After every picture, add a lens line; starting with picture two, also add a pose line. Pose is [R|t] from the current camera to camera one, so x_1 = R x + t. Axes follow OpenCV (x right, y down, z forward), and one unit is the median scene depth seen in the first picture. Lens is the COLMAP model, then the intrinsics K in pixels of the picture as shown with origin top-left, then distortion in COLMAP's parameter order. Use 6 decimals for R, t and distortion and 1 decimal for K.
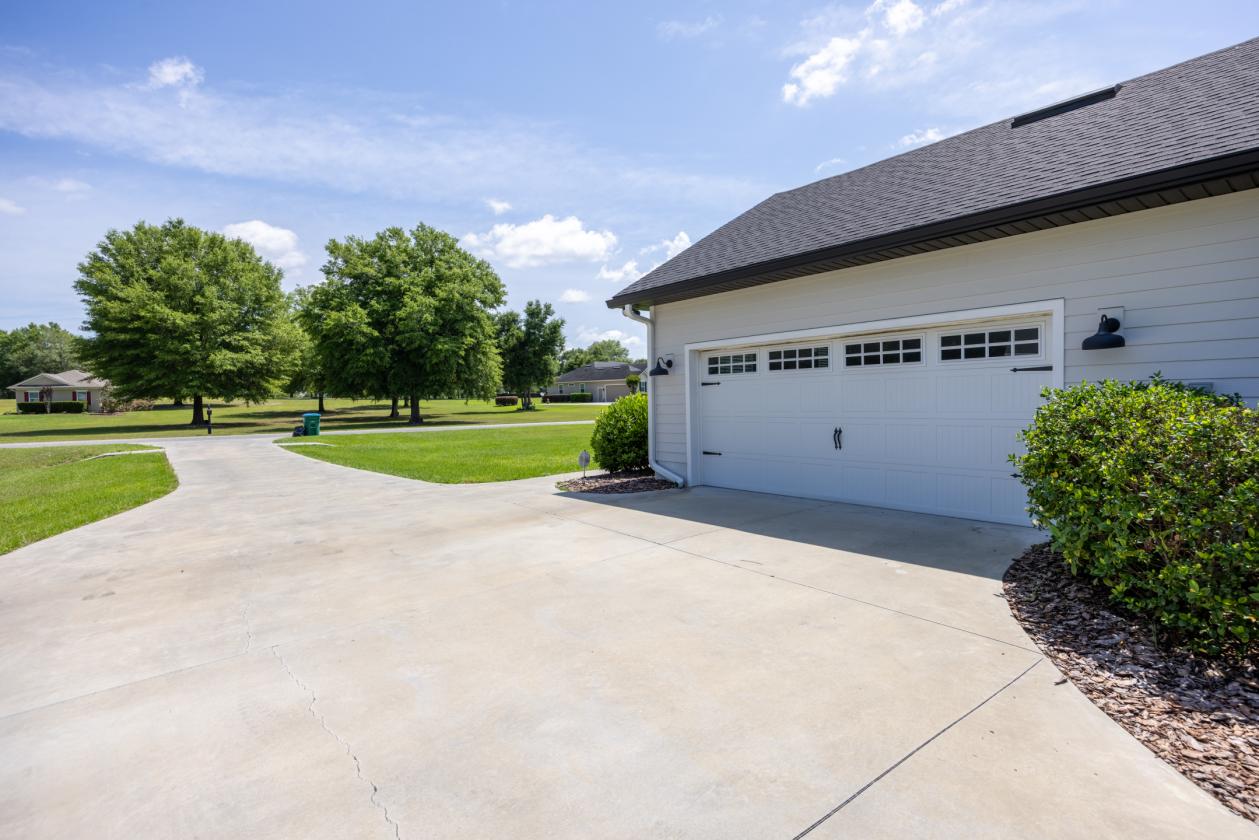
lens RADIAL K [[560.3, 0, 629.5], [0, 560.3, 420.0], [0, 0, 1]] dist [0.000748, 0.000026]
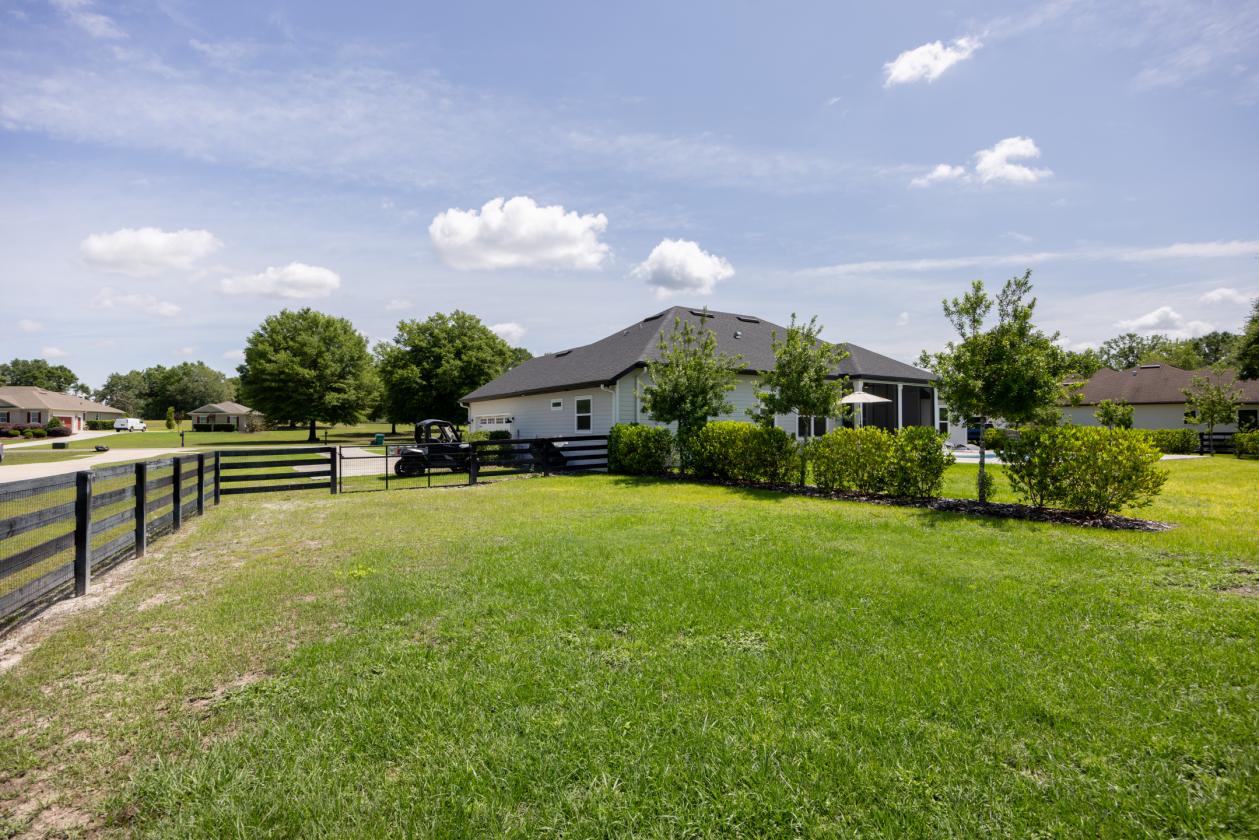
lens RADIAL K [[555.6, 0, 629.5], [0, 555.6, 420.0], [0, 0, 1]] dist [0.024011, -0.000120]
pose [[0.993372, 0.011230, -0.114393, 0.279286], [-0.016436, 0.998867, -0.044664, 0.008017], [0.113762, 0.046248, 0.992431, -0.449828]]
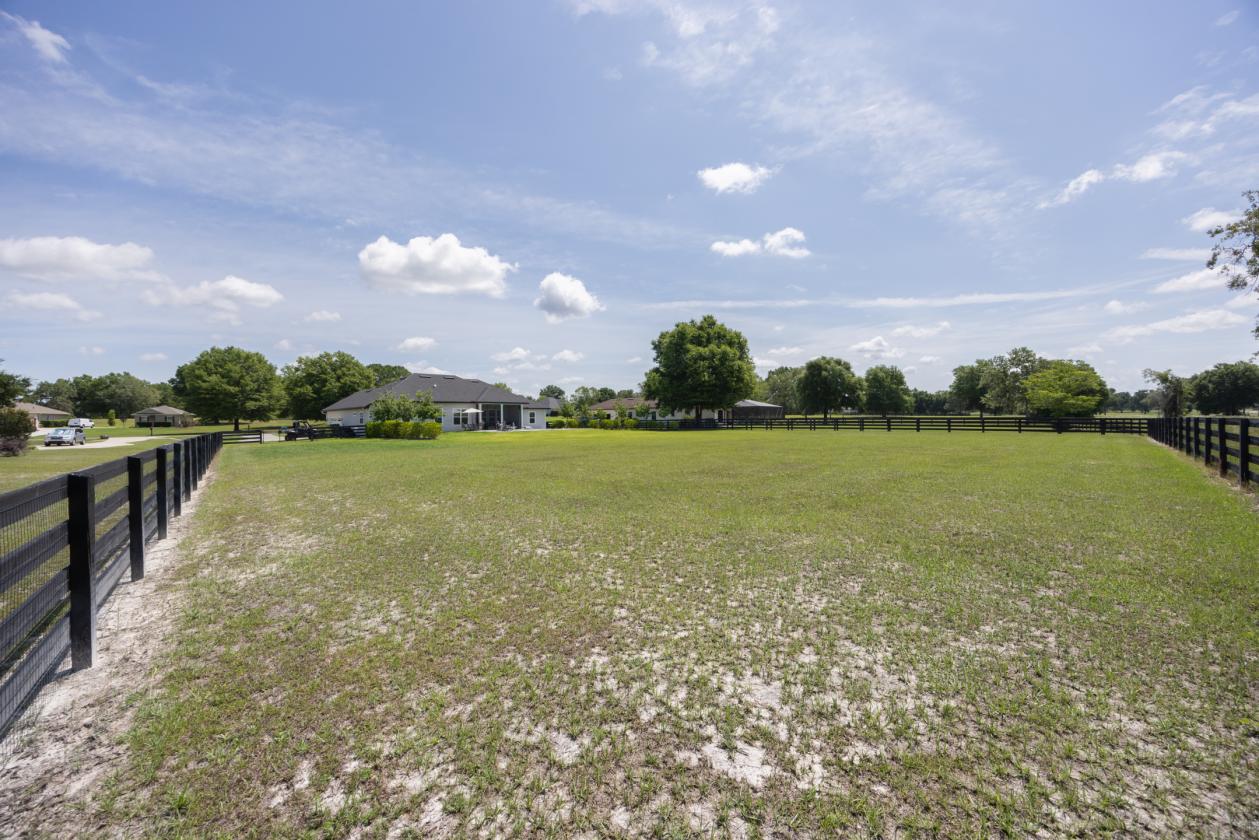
lens RADIAL K [[433.0, 0, 629.5], [0, 433.0, 420.0], [0, 0, 1]] dist [-0.000137, 0.000079]
pose [[0.992572, 0.001983, 0.121646, 0.707769], [0.002070, 0.999447, -0.033182, 0.026067], [-0.121645, 0.033187, 0.992019, -1.103930]]
